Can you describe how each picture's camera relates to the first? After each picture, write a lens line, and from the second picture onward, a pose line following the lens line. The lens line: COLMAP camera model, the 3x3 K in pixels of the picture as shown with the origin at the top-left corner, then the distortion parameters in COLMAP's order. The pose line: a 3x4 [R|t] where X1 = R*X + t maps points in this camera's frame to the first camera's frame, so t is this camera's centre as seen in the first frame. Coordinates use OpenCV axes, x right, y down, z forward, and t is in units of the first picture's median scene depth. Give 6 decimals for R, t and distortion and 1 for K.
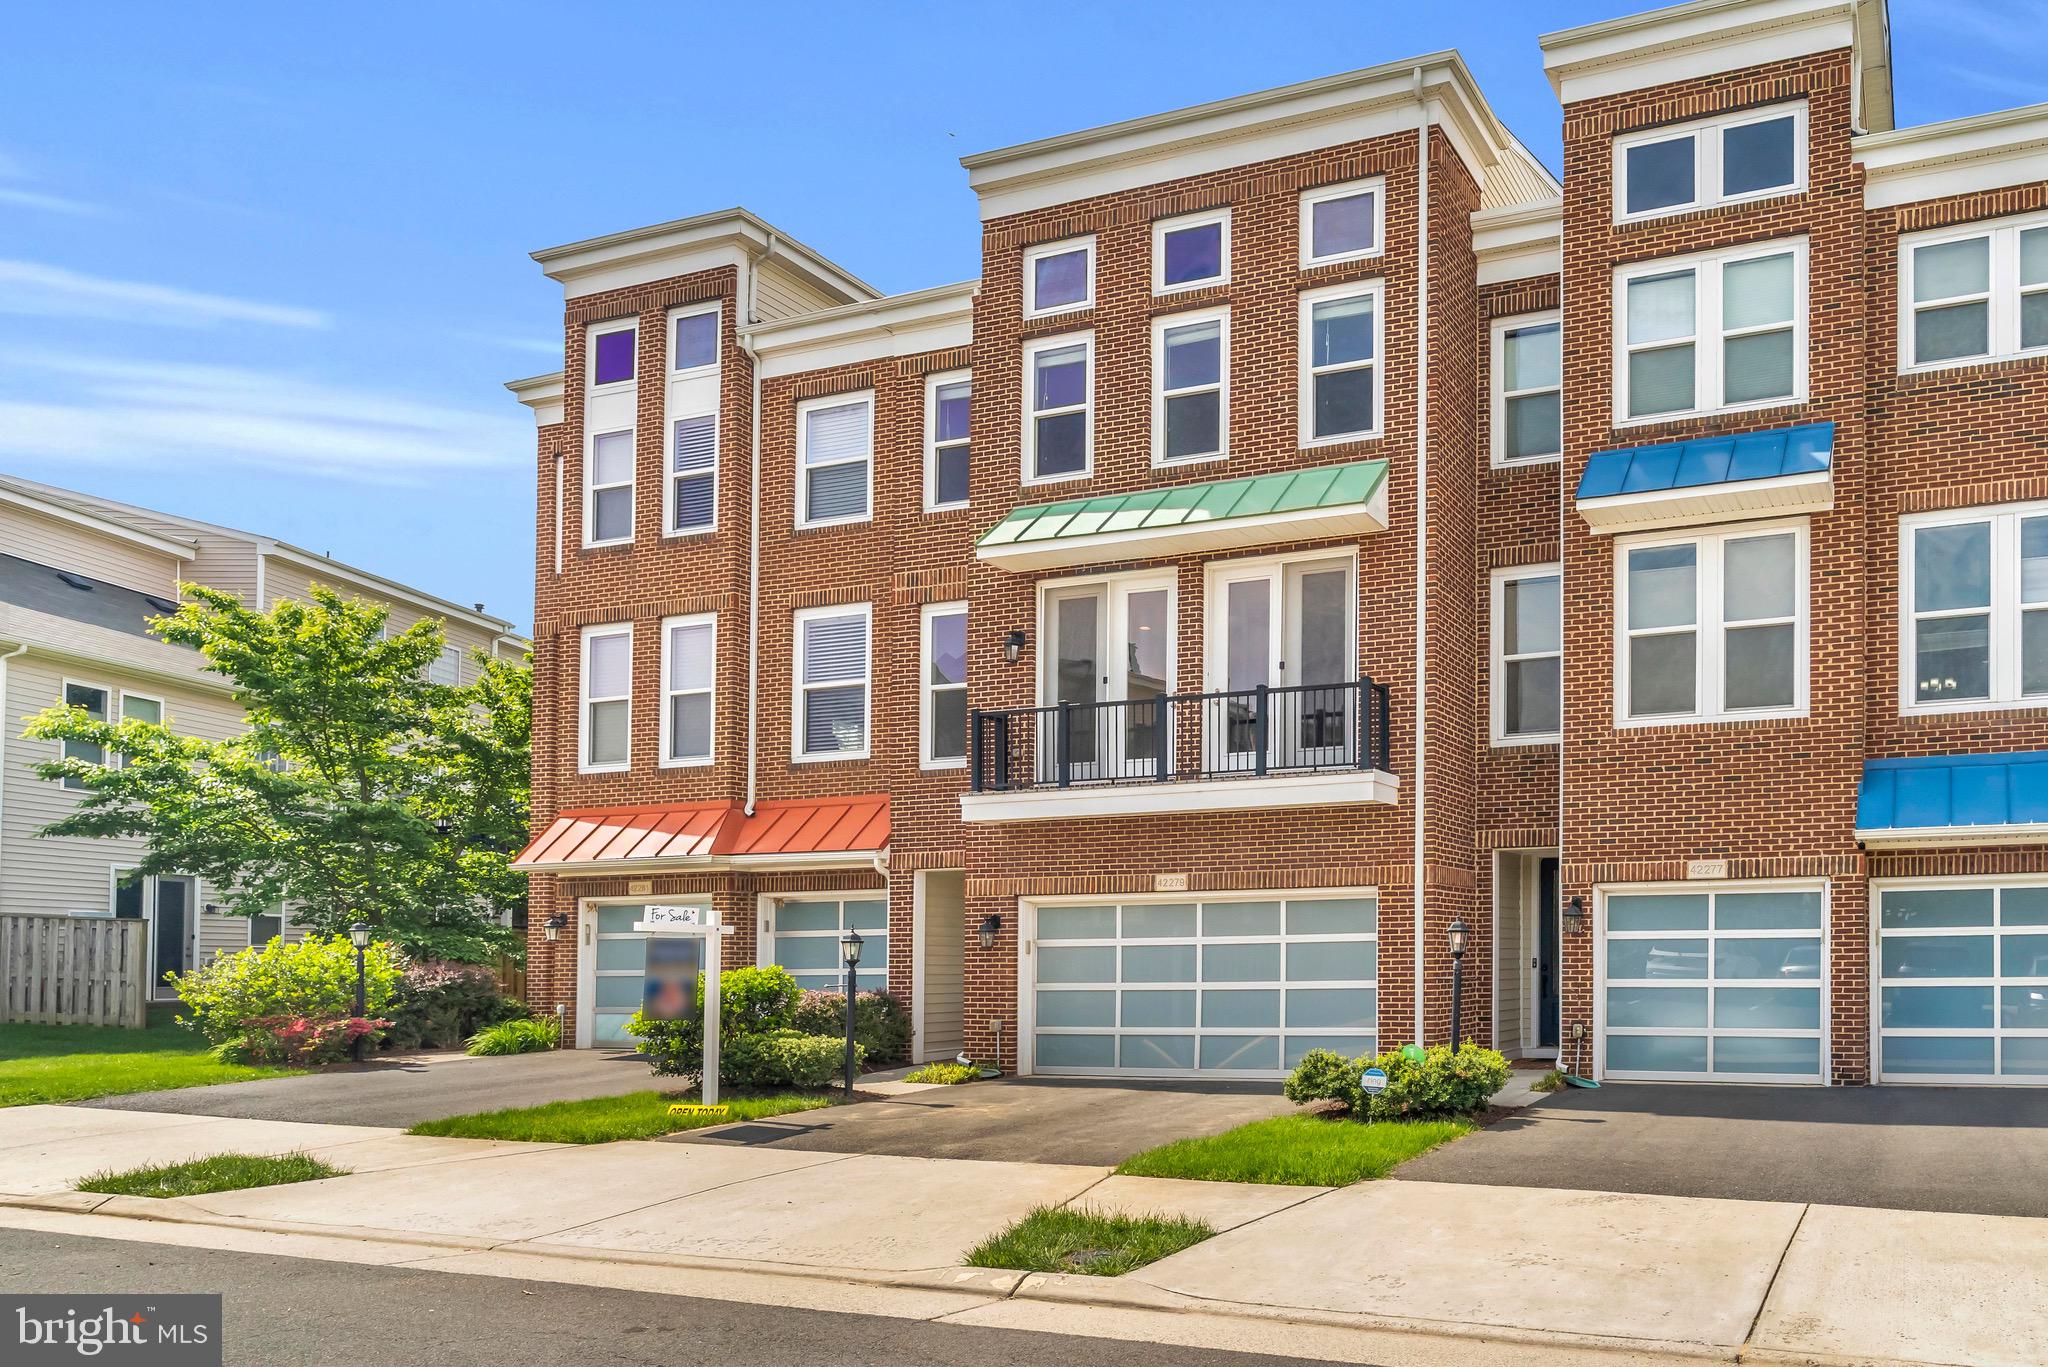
lens RADIAL K [[1218.8, 0, 1024.0], [0, 1218.8, 683.5], [0, 0, 1]] dist [-0.000164, 0.000418]
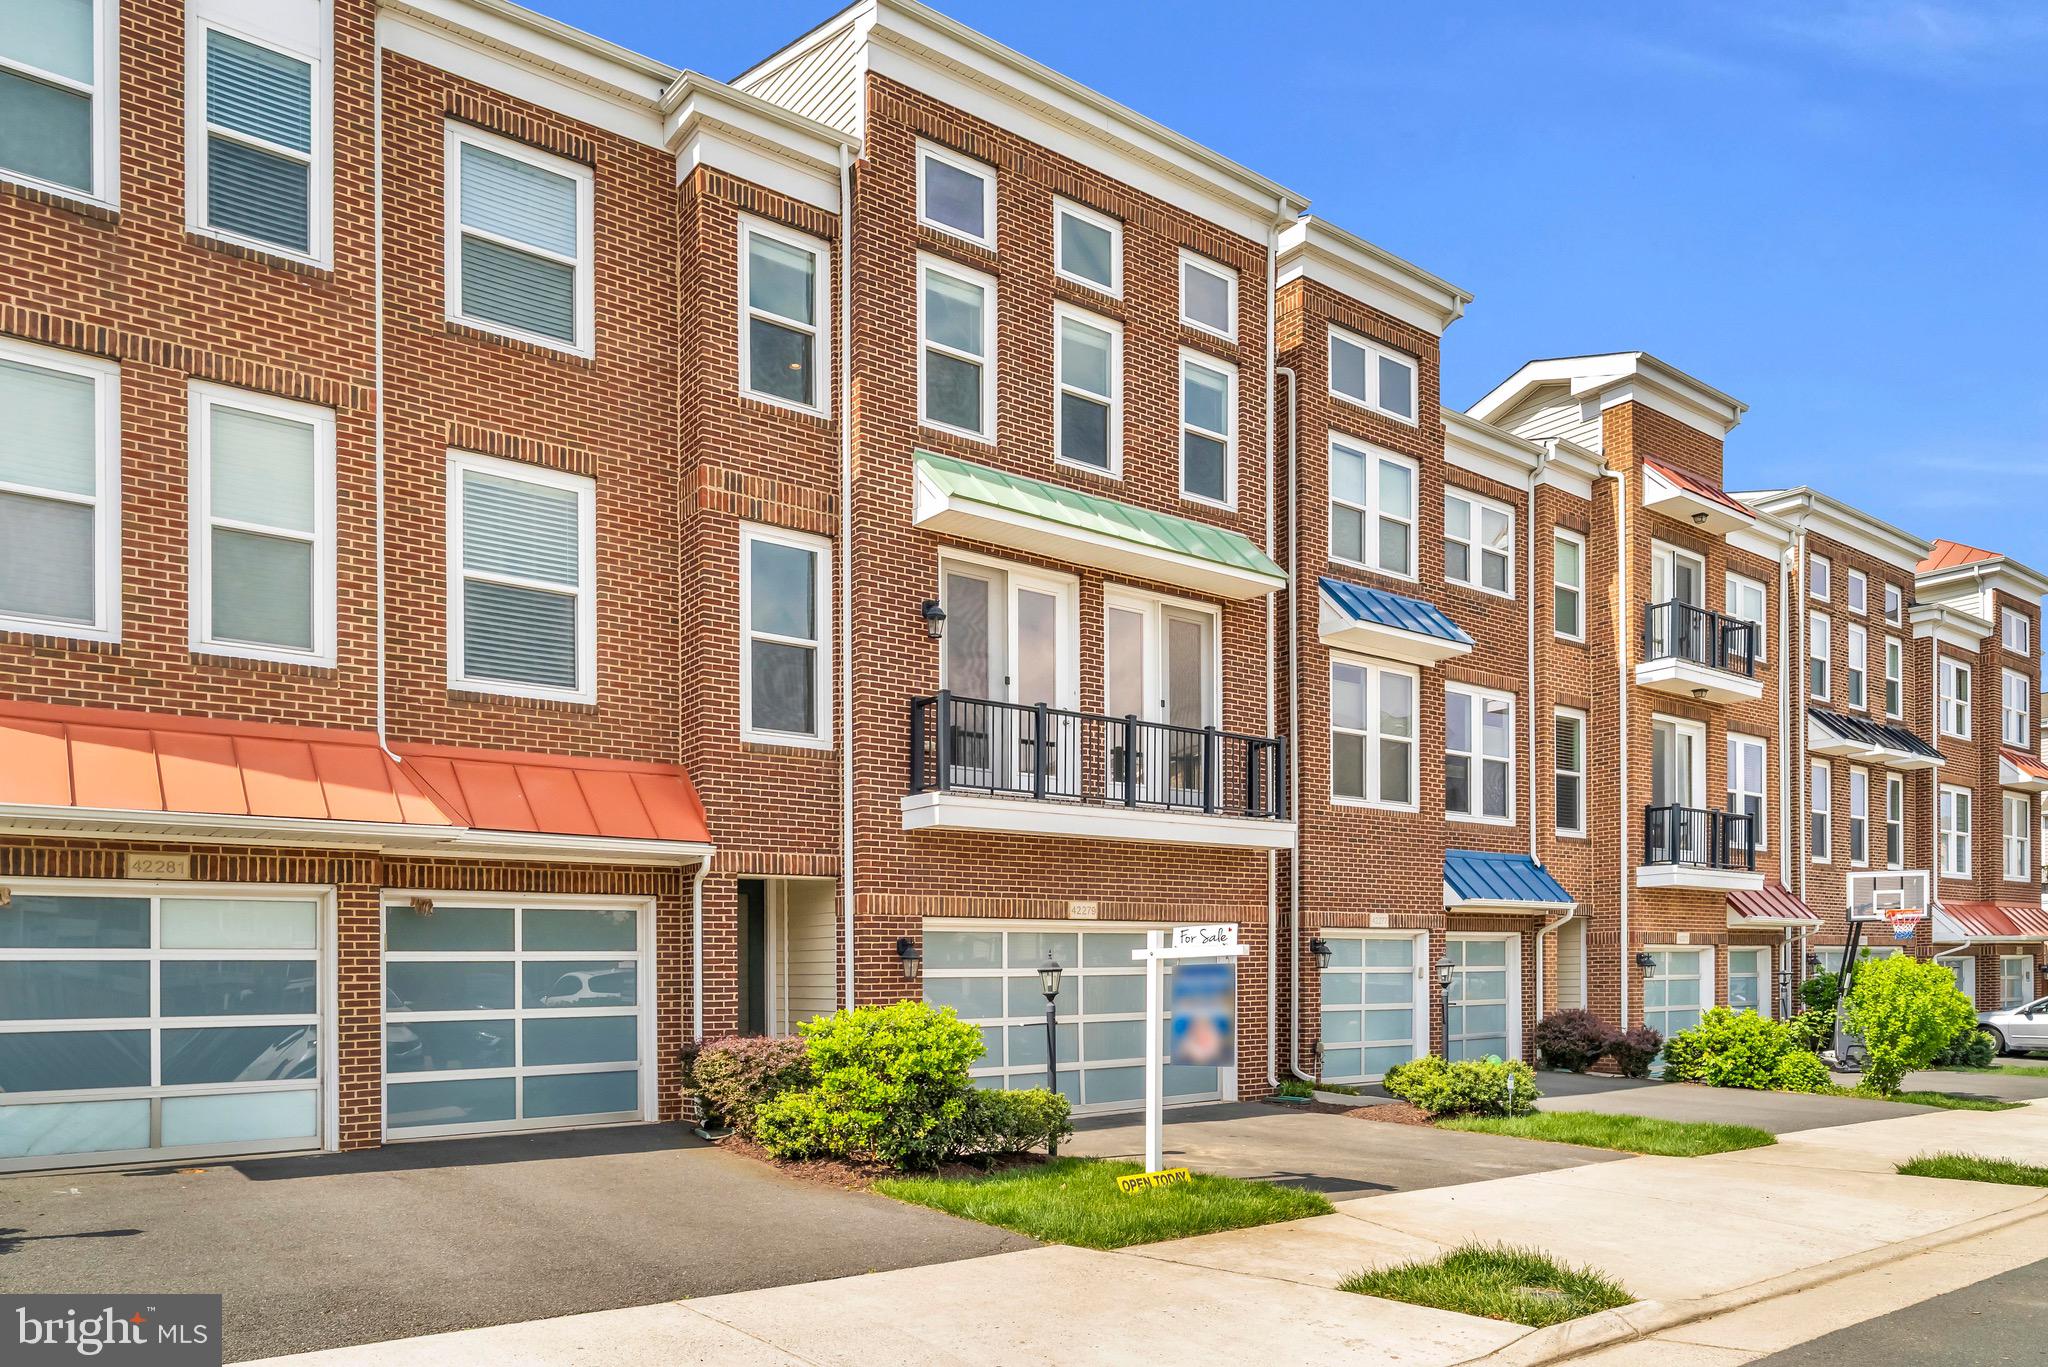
lens RADIAL K [[1461.2, 0, 1024.0], [0, 1461.2, 683.5], [0, 0, 1]] dist [0.006298, 0.000947]
pose [[0.518749, 0.173448, 0.837147, -0.833754], [-0.181508, 0.979225, -0.090411, 0.095535], [-0.835436, -0.105049, 0.539454, 0.417602]]
